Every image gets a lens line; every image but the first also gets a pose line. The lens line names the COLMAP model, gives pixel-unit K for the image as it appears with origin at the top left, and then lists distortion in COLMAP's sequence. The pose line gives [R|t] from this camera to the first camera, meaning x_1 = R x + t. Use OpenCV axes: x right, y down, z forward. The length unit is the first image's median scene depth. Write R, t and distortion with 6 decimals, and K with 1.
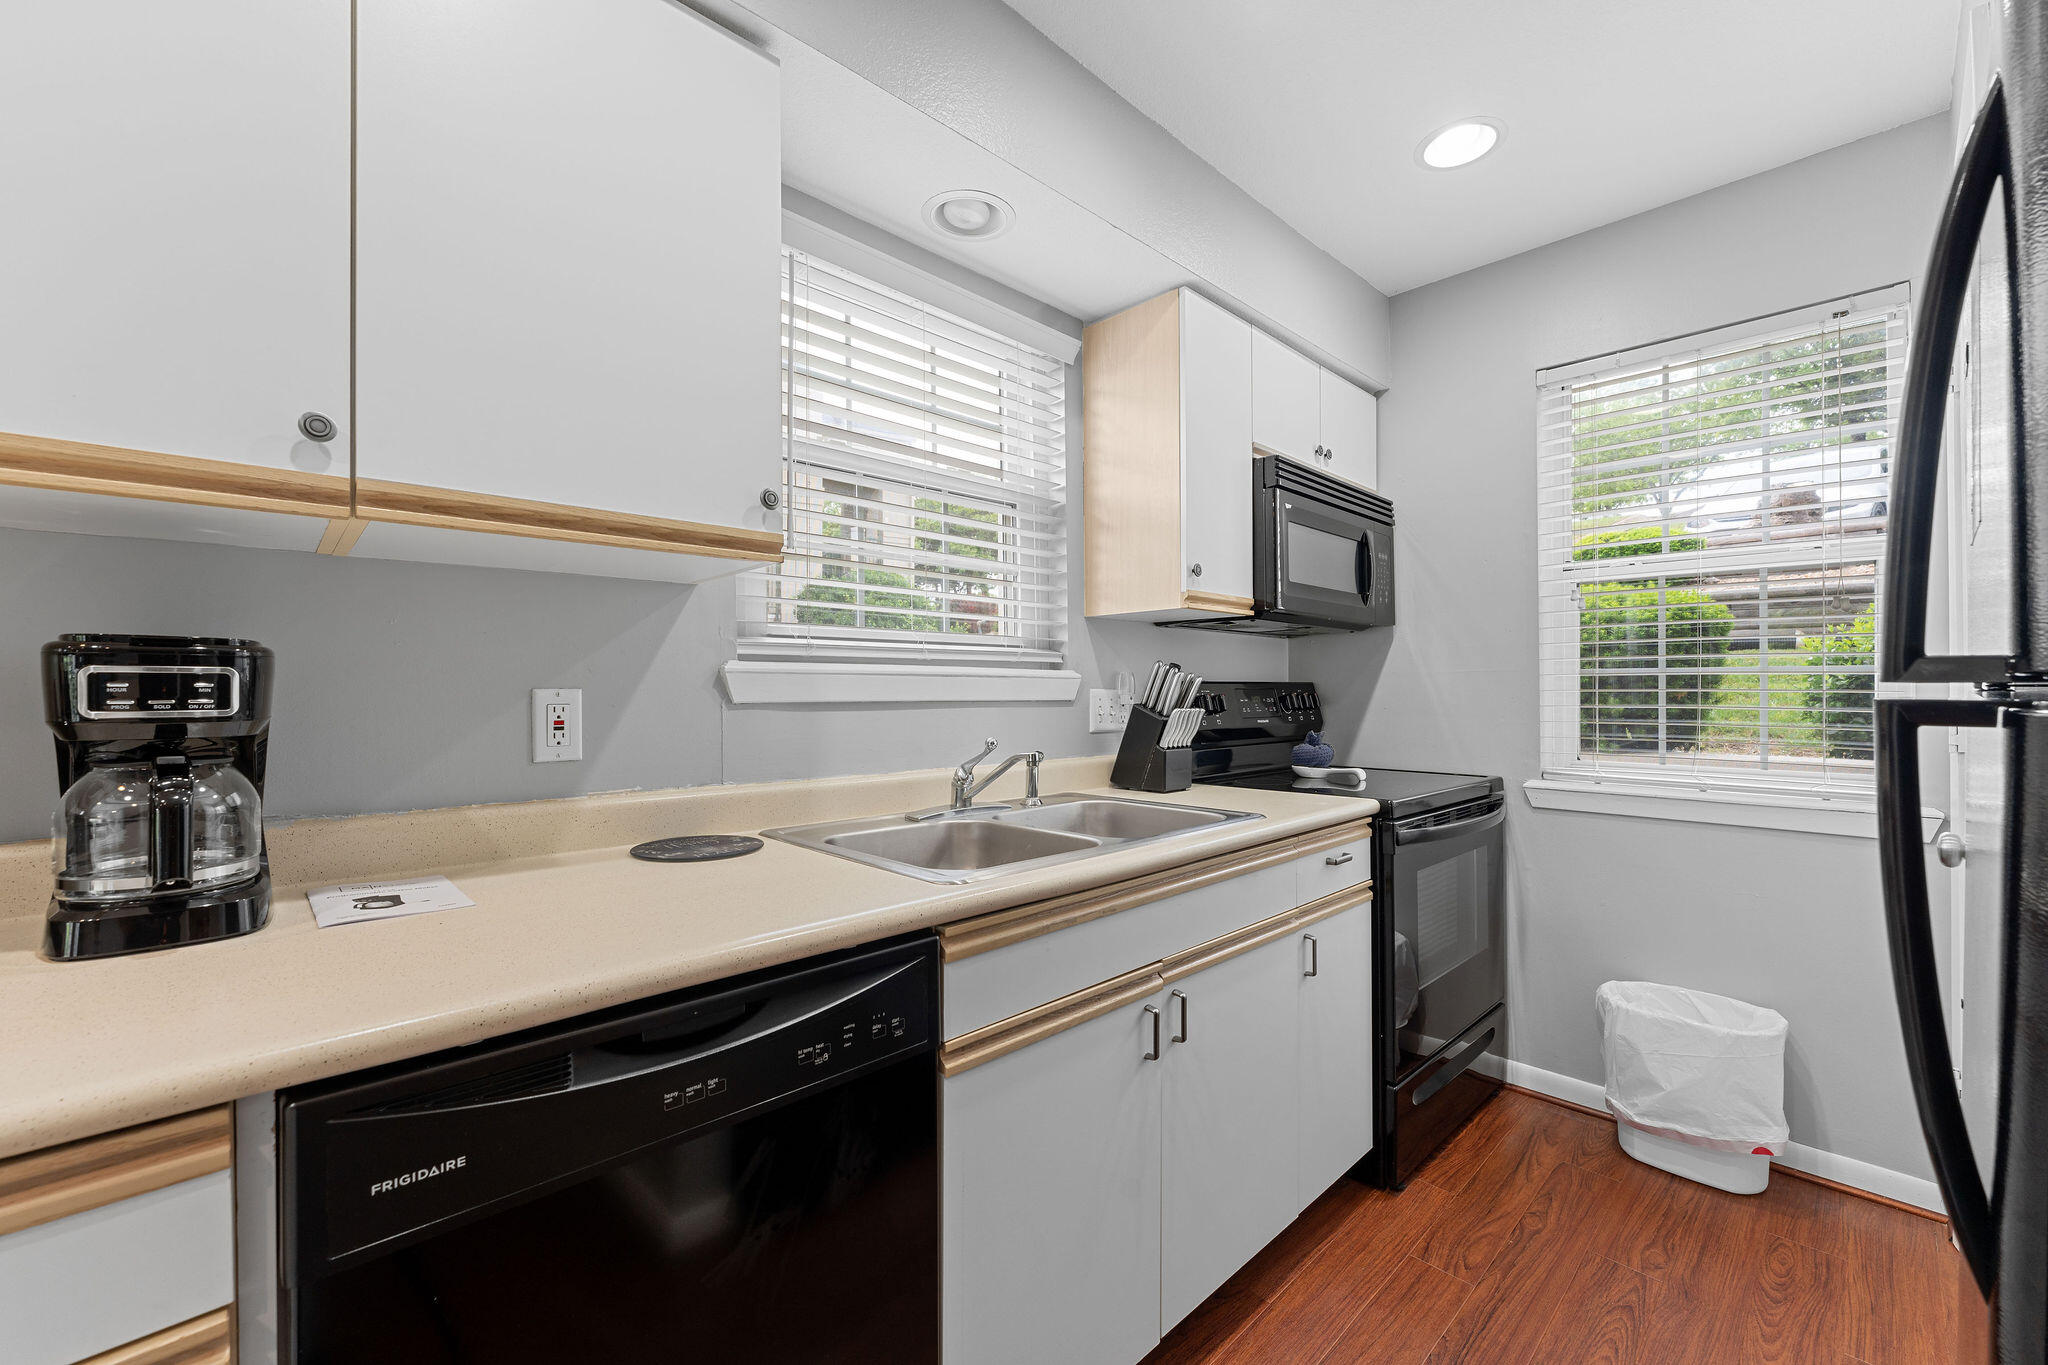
lens RADIAL K [[817.9, 0, 1024.0], [0, 817.9, 682.5], [0, 0, 1]] dist [-0.010031, -0.000312]
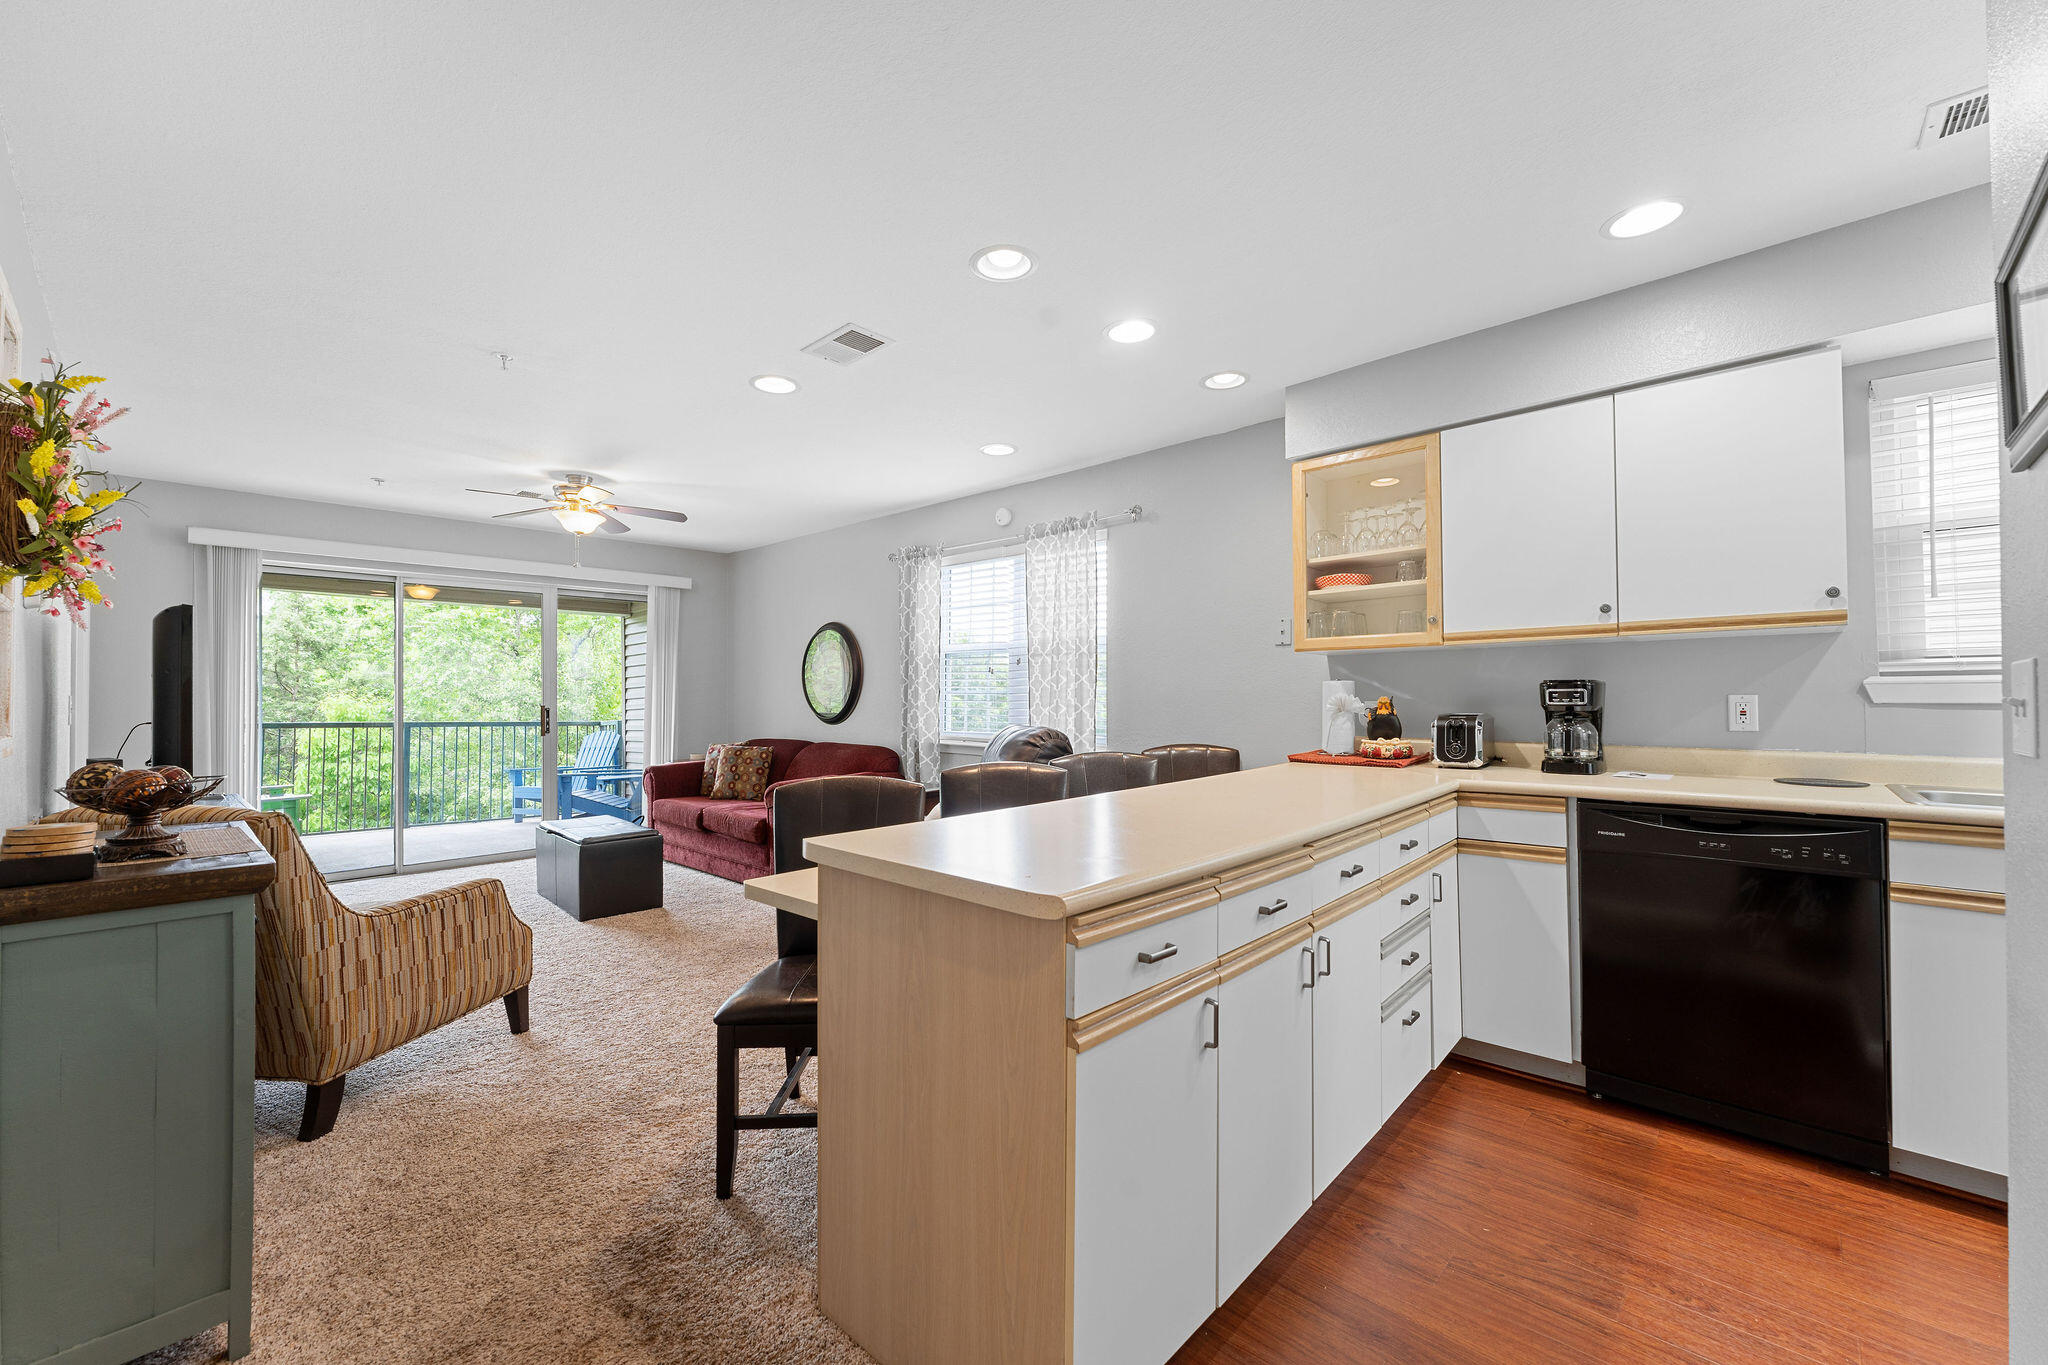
lens RADIAL K [[811.4, 0, 1019.5], [0, 811.4, 688.5], [0, 0, 1]] dist [0.000488, 0.000001]
pose [[0.050458, -0.009633, -0.998680, 1.512244], [0.014819, 0.999851, -0.008896, -0.018449], [0.998616, -0.014351, 0.050594, -0.992721]]
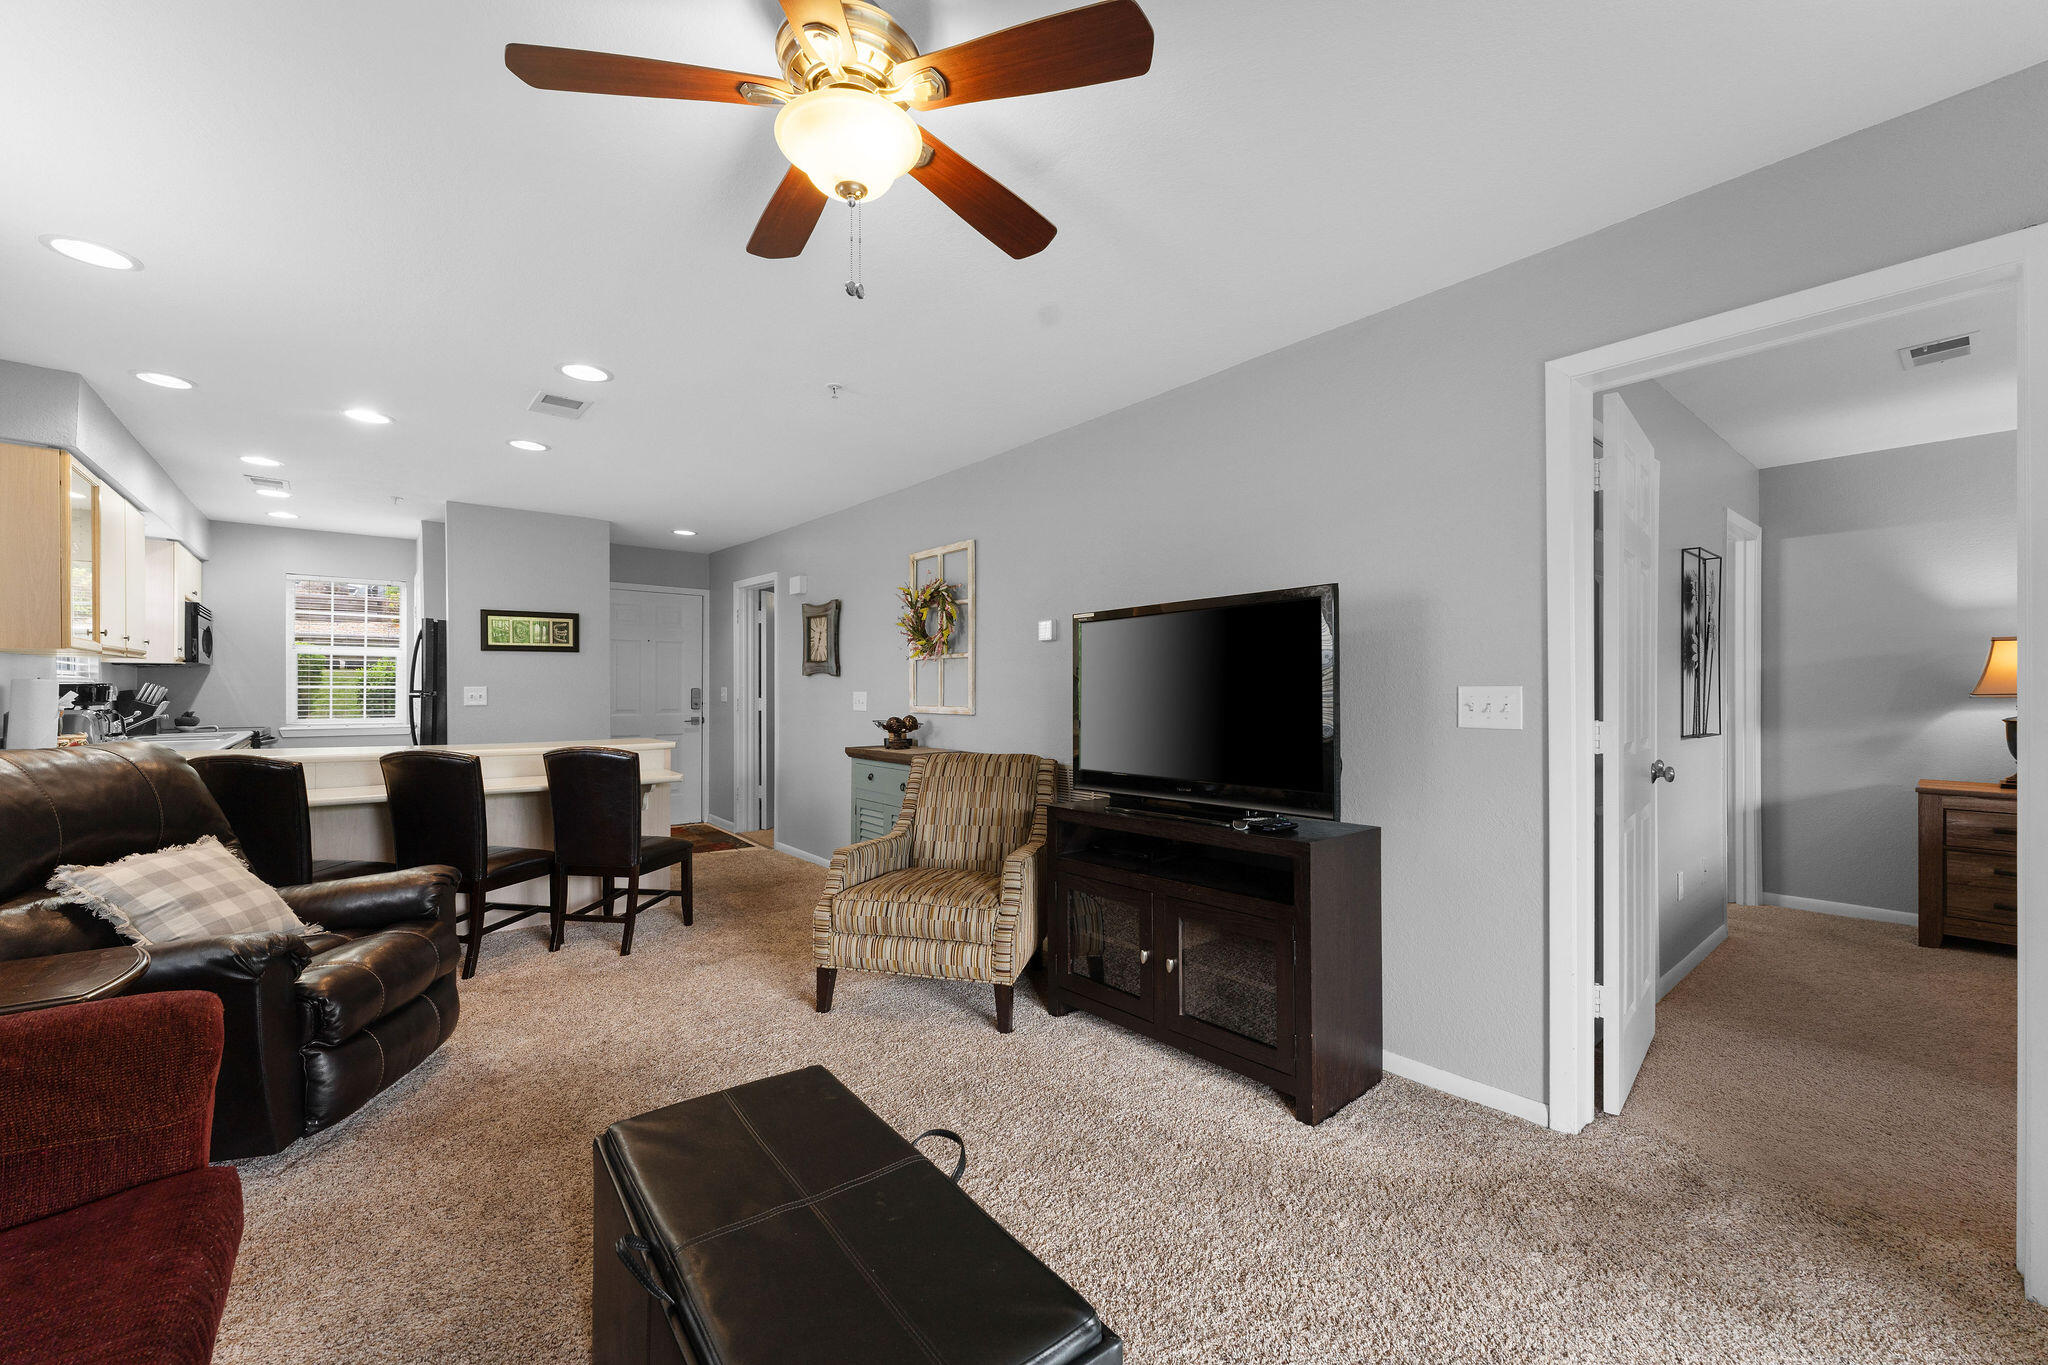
lens RADIAL K [[811.4, 0, 1019.5], [0, 811.4, 688.5], [0, 0, 1]] dist [0.000488, 0.000001]
pose [[0.071153, 0.002720, 0.997462, -3.799355], [-0.008036, 0.999965, -0.002153, -0.044215], [-0.997433, -0.007862, 0.071172, -3.260040]]
